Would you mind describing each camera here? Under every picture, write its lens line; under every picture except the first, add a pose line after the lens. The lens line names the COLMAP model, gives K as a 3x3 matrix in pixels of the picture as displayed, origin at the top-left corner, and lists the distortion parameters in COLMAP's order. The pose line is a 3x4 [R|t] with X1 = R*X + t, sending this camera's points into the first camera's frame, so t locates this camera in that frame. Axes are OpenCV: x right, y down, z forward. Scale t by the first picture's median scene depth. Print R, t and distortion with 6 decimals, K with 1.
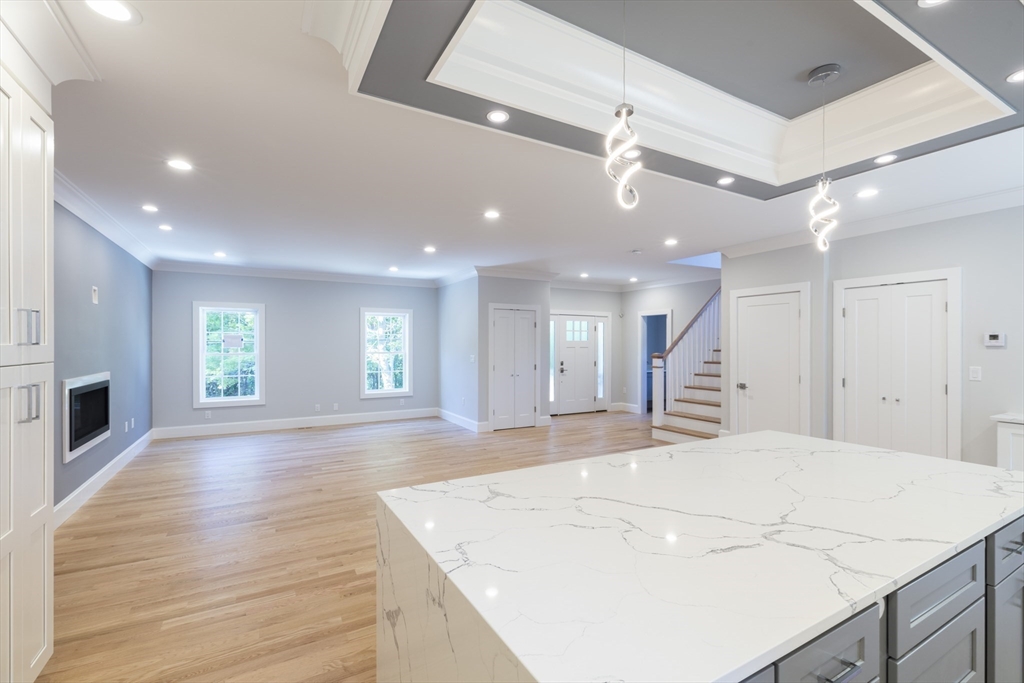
lens RADIAL K [[453.4, 0, 514.9], [0, 453.4, 345.2], [0, 0, 1]] dist [0.003168, 0.000194]
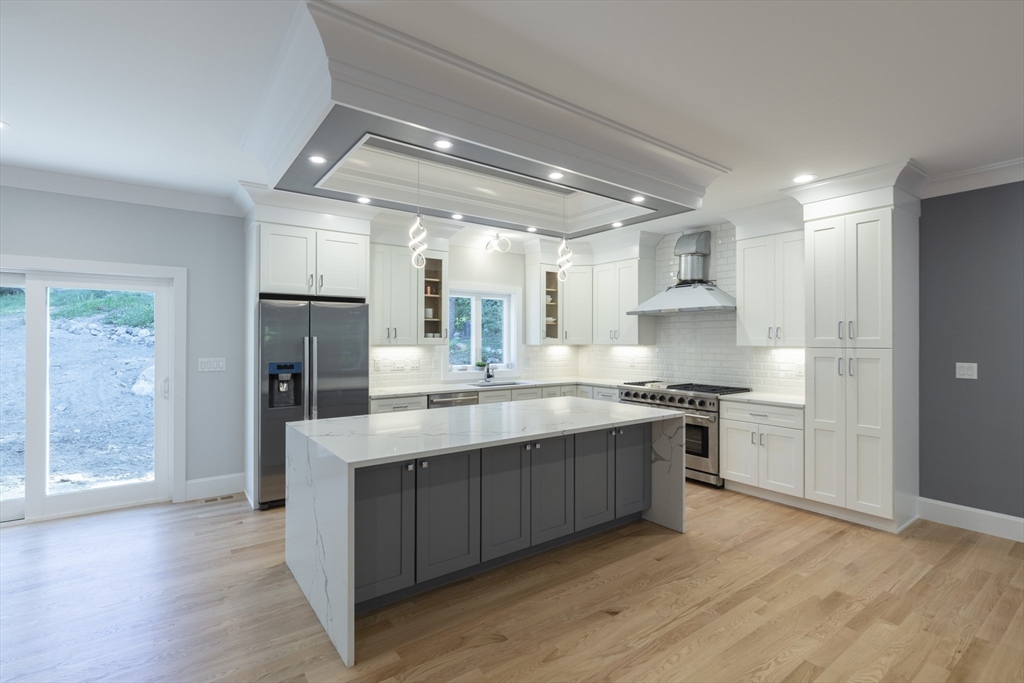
lens RADIAL K [[480.2, 0, 512.5], [0, 480.2, 337.1], [0, 0, 1]] dist [-0.002403, -0.000052]
pose [[-0.993643, -0.002814, -0.112546, 0.306452], [-0.002385, 0.999989, -0.003946, 0.001777], [0.112556, -0.003652, -0.993639, 1.341784]]
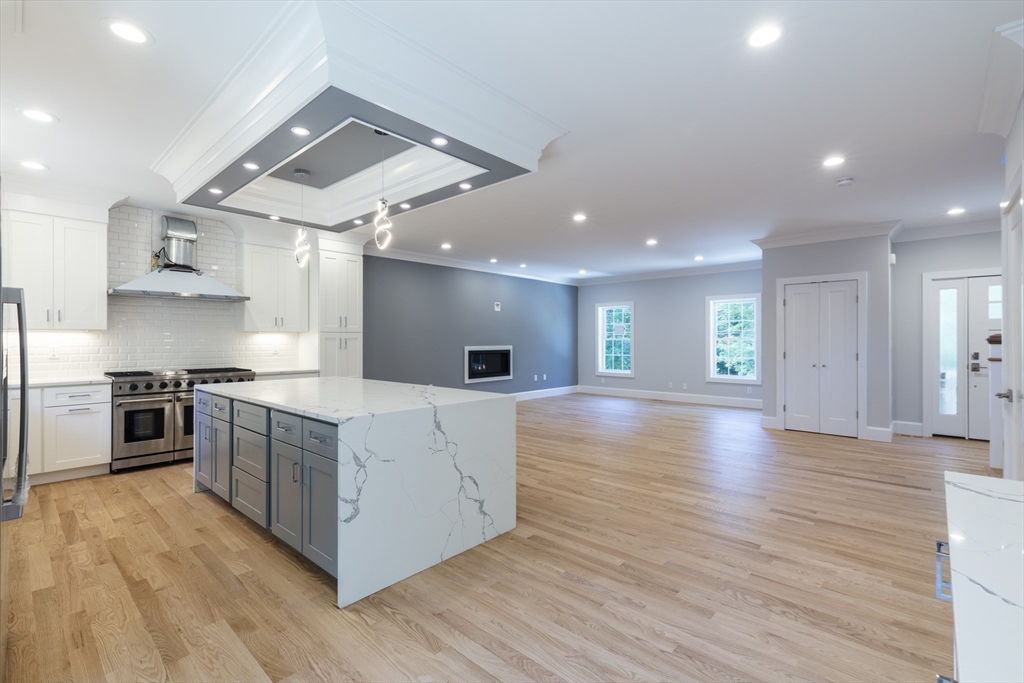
lens RADIAL K [[456.9, 0, 515.4], [0, 456.9, 339.1], [0, 0, 1]] dist [0.002683, -0.000338]
pose [[0.314732, -0.003025, -0.949176, 1.202975], [-0.000641, 0.999994, -0.003399, 0.047179], [0.949180, 0.001678, 0.314729, 0.516311]]
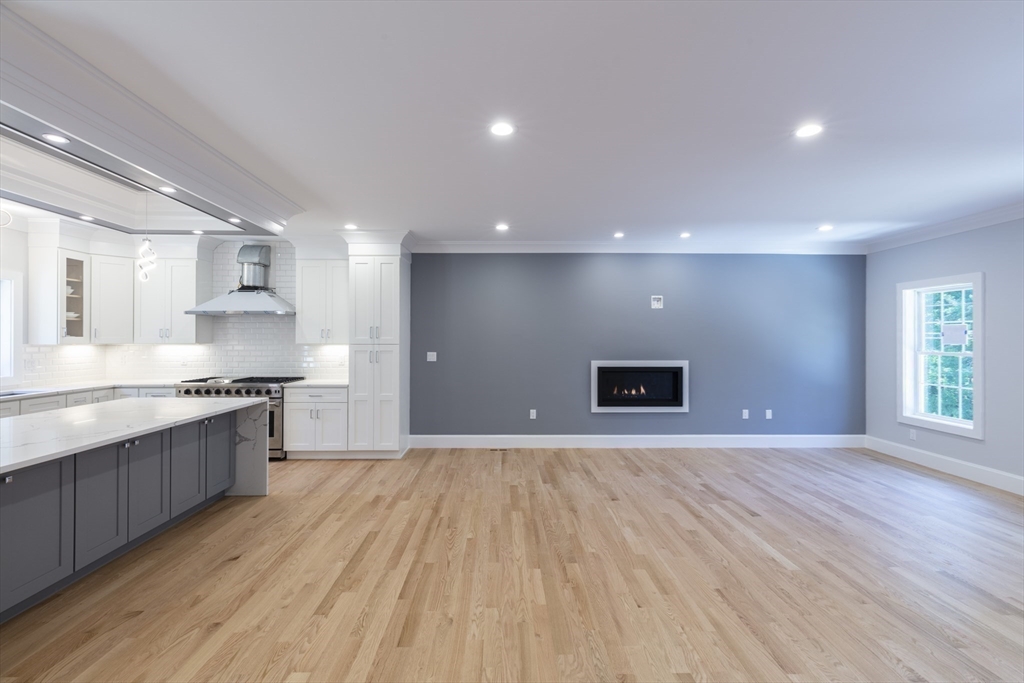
lens RADIAL K [[460.4, 0, 511.6], [0, 460.4, 334.5], [0, 0, 1]] dist [0.001112, 0.000028]
pose [[-0.477175, -0.008437, -0.878768, 0.566524], [-0.004216, 0.999964, -0.007311, -0.002944], [0.878798, 0.000216, -0.477193, 1.496454]]
